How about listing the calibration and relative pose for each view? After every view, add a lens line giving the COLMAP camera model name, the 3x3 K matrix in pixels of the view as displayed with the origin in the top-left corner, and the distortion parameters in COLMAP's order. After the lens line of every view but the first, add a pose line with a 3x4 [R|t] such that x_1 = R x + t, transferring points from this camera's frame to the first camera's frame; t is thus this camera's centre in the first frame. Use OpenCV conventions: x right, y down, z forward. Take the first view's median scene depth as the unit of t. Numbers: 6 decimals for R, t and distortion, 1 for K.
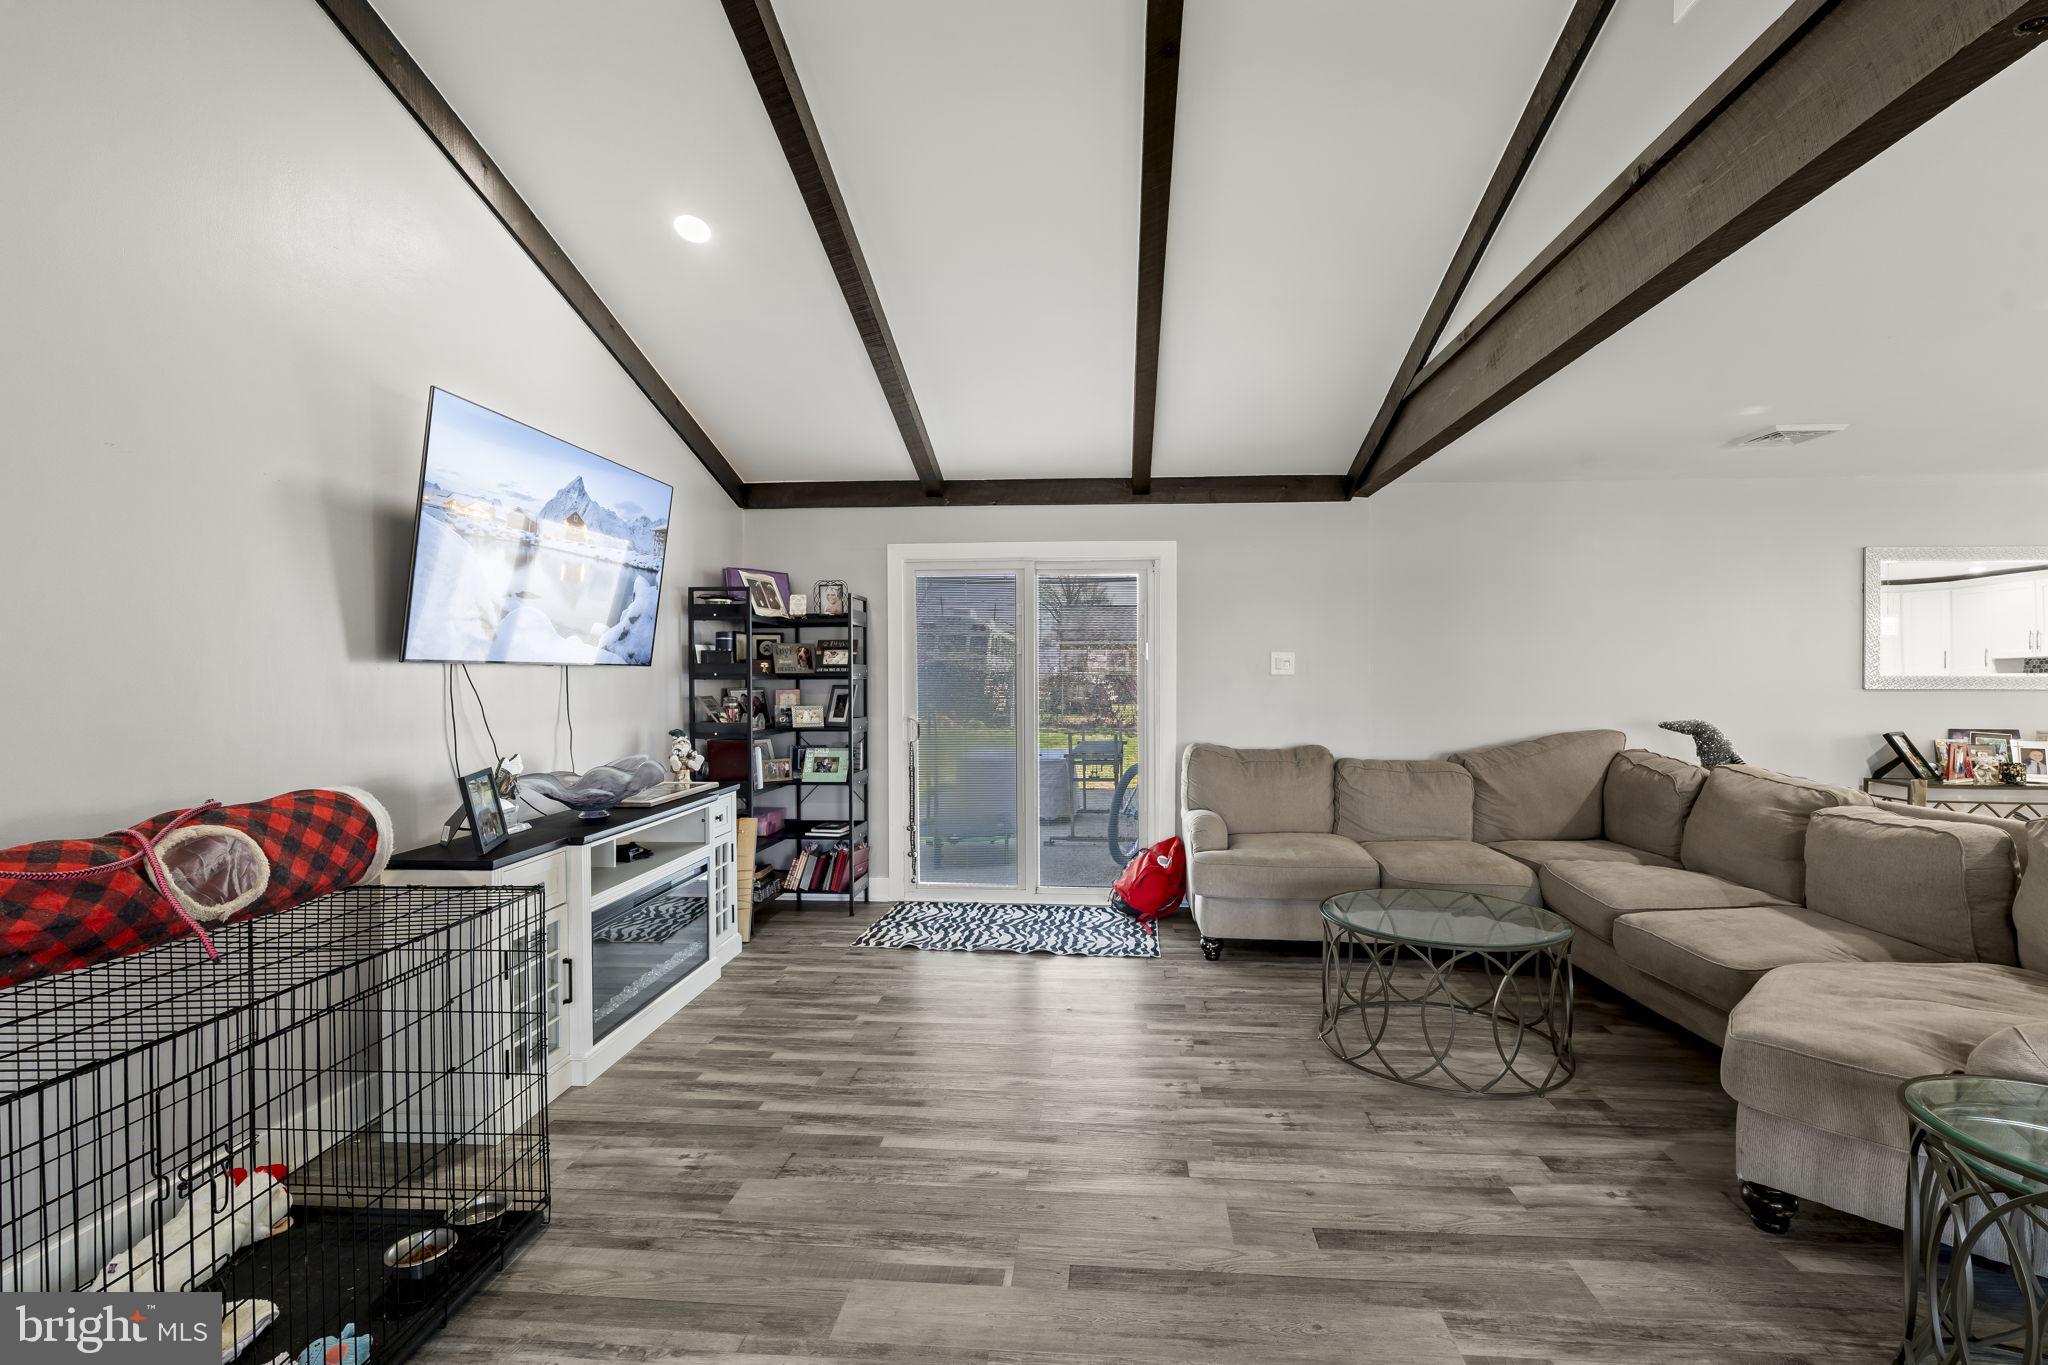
lens RADIAL K [[909.6, 0, 1053.7], [0, 909.6, 691.4], [0, 0, 1]] dist [-0.002163, 0.003803]
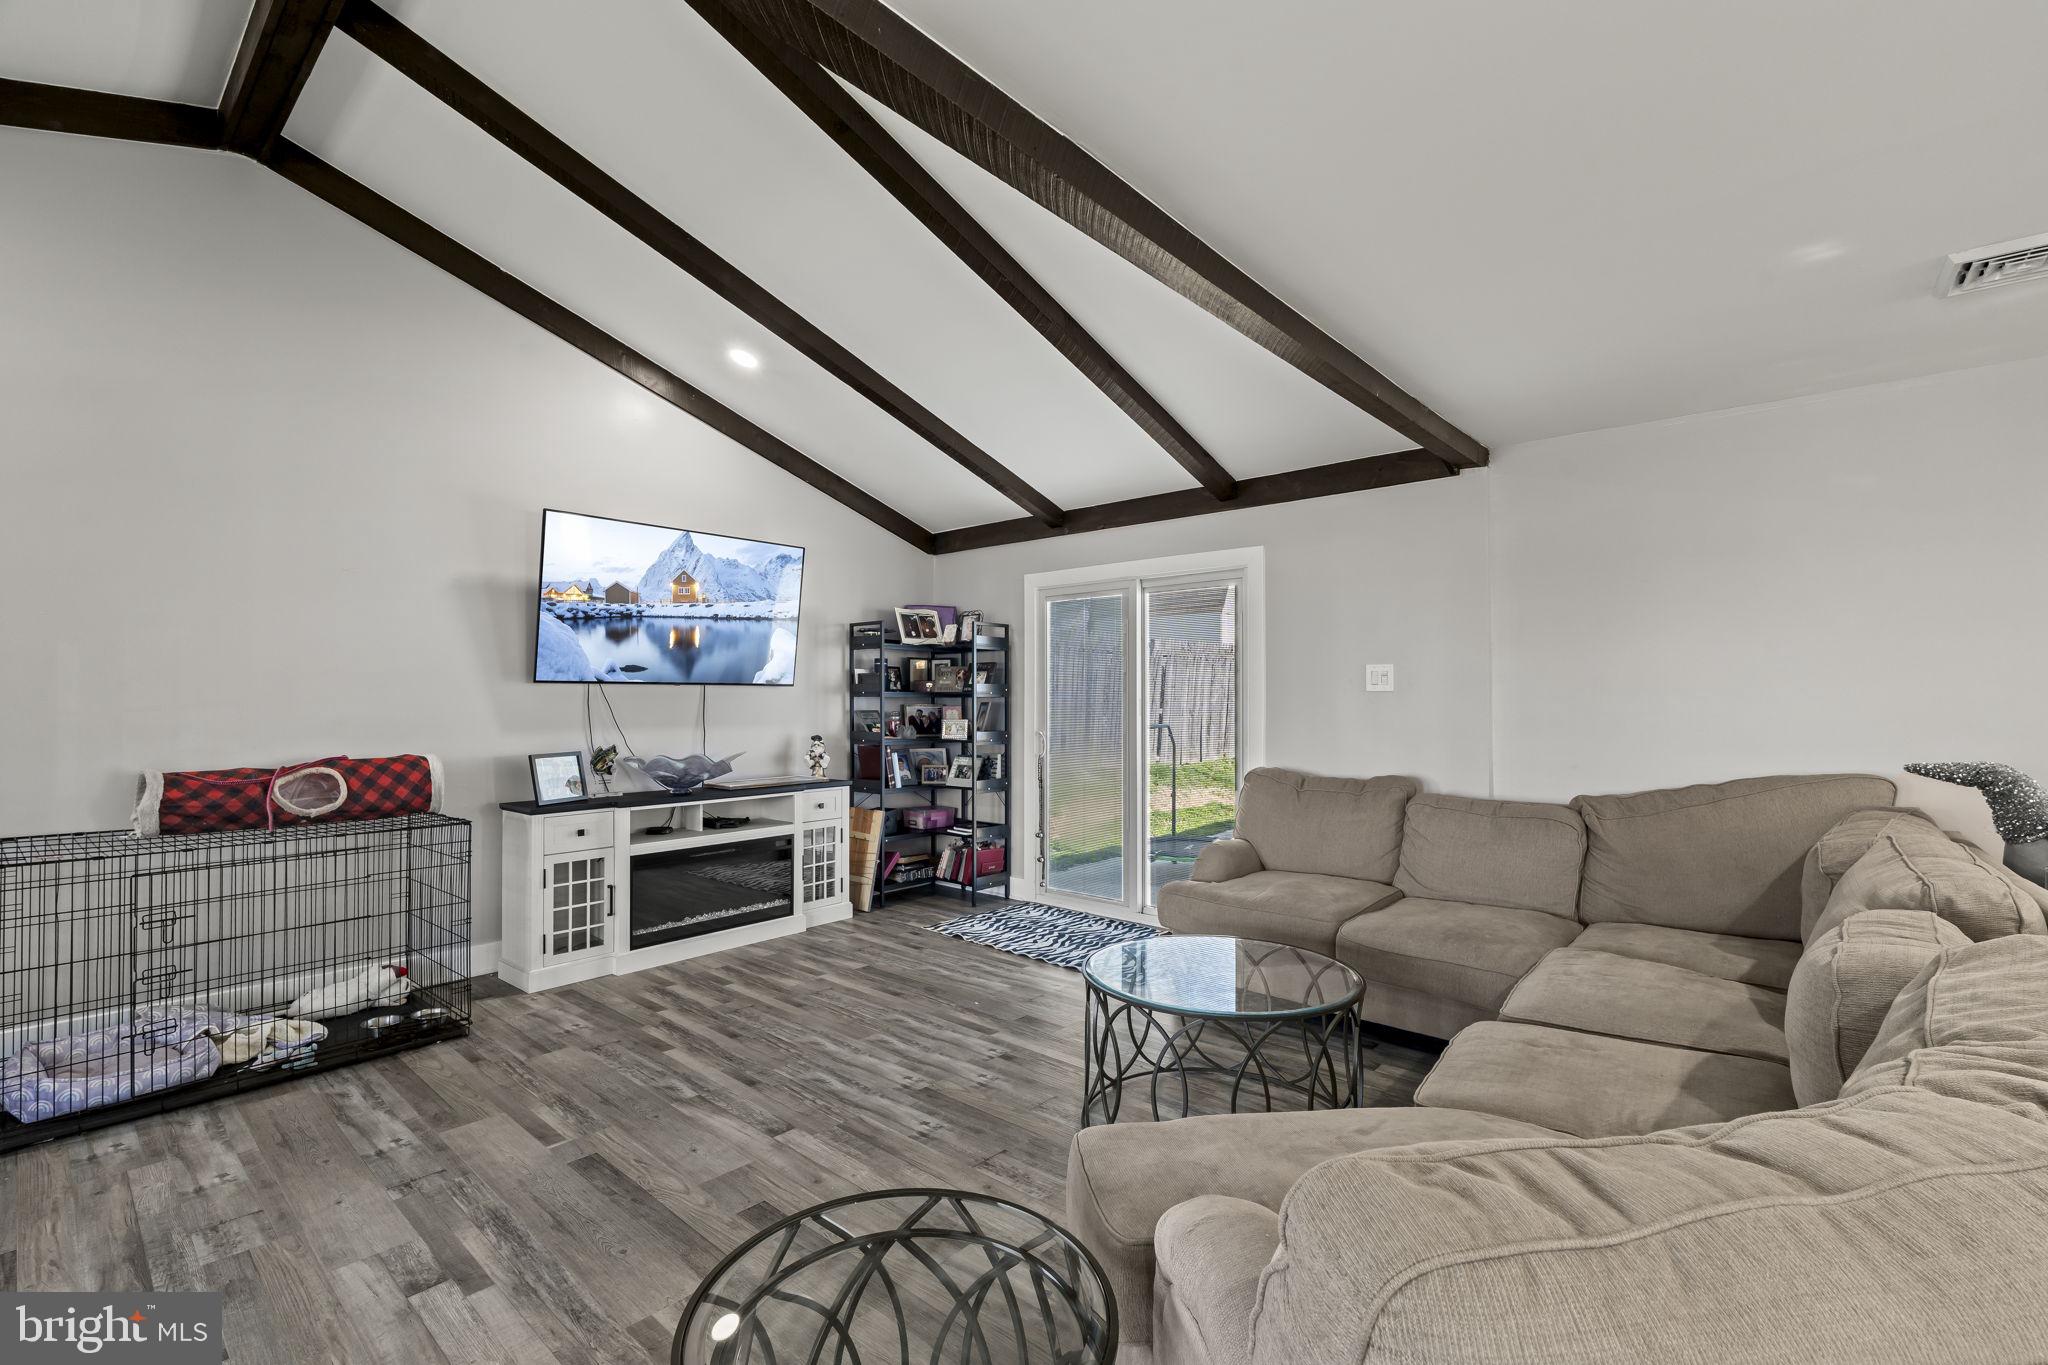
lens RADIAL K [[909.6, 0, 1025.7], [0, 909.6, 671.5], [0, 0, 1]] dist [-0.002163, 0.003803]
pose [[0.793182, -0.017962, -0.608720, 0.593812], [-0.010554, 0.999009, -0.043230, 0.004630], [0.608894, 0.040713, 0.792206, 0.154842]]
